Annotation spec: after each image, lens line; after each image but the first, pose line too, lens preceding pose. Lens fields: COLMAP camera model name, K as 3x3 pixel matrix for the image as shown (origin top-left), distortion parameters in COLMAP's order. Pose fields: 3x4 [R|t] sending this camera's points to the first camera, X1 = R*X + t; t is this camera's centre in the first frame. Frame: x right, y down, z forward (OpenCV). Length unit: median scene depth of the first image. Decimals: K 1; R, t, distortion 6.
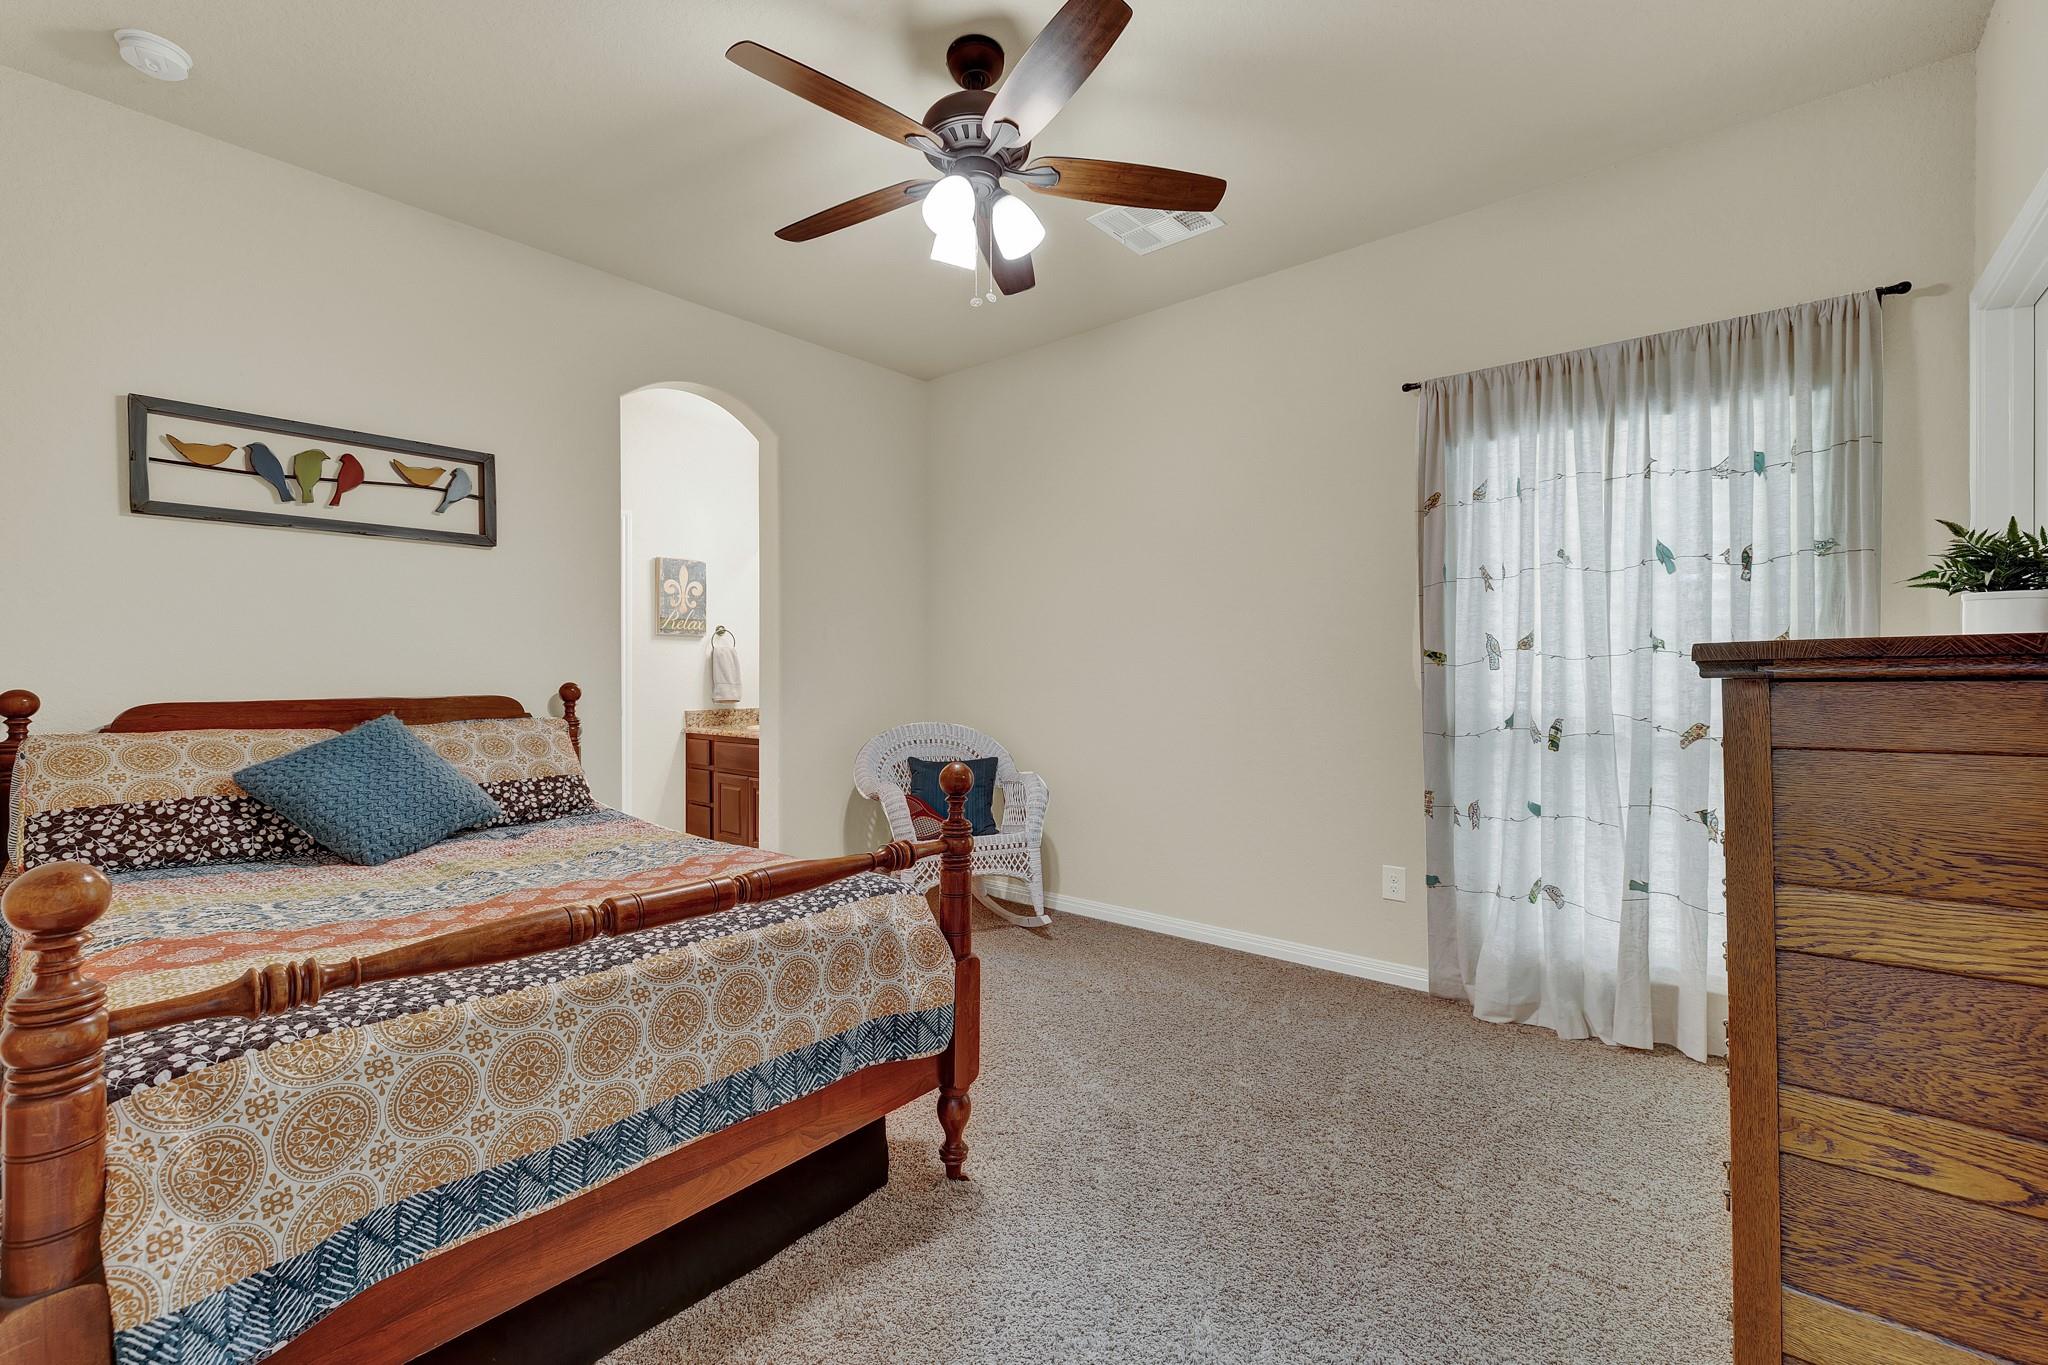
lens RADIAL K [[878.7, 0, 1017.4], [0, 878.7, 684.7], [0, 0, 1]] dist [0.003018, 0.000113]
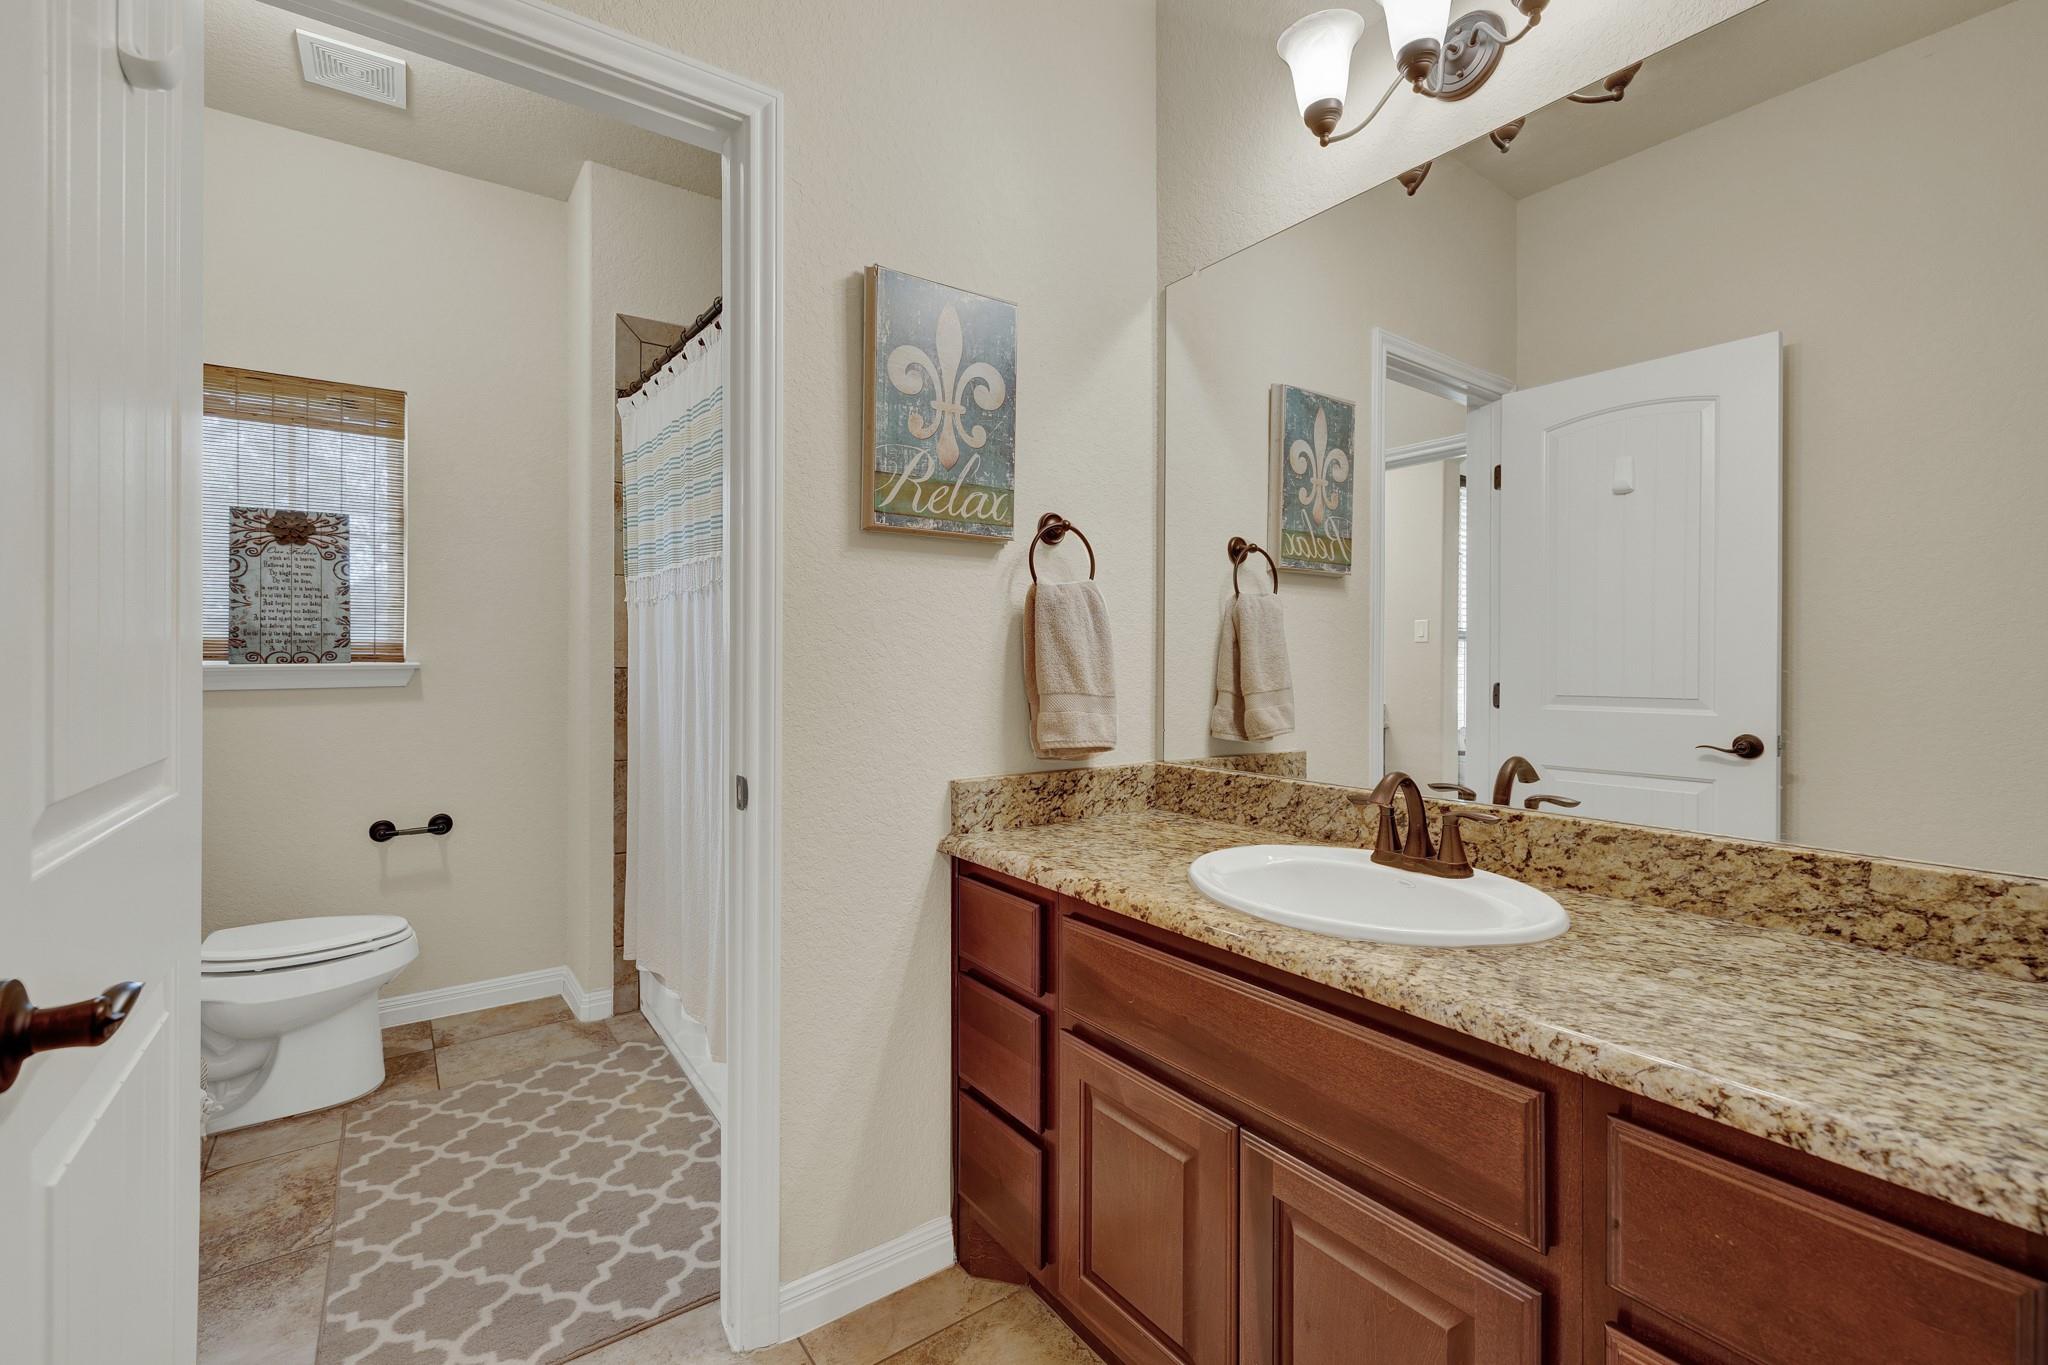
lens RADIAL K [[878.7, 0, 1026.2], [0, 878.7, 670.9], [0, 0, 1]] dist [0.003018, 0.000113]
pose [[0.974780, 0.000932, -0.223165, -0.284228], [-0.001602, 0.999995, -0.002824, -0.008889], [0.223161, 0.003111, 0.974777, 0.706738]]
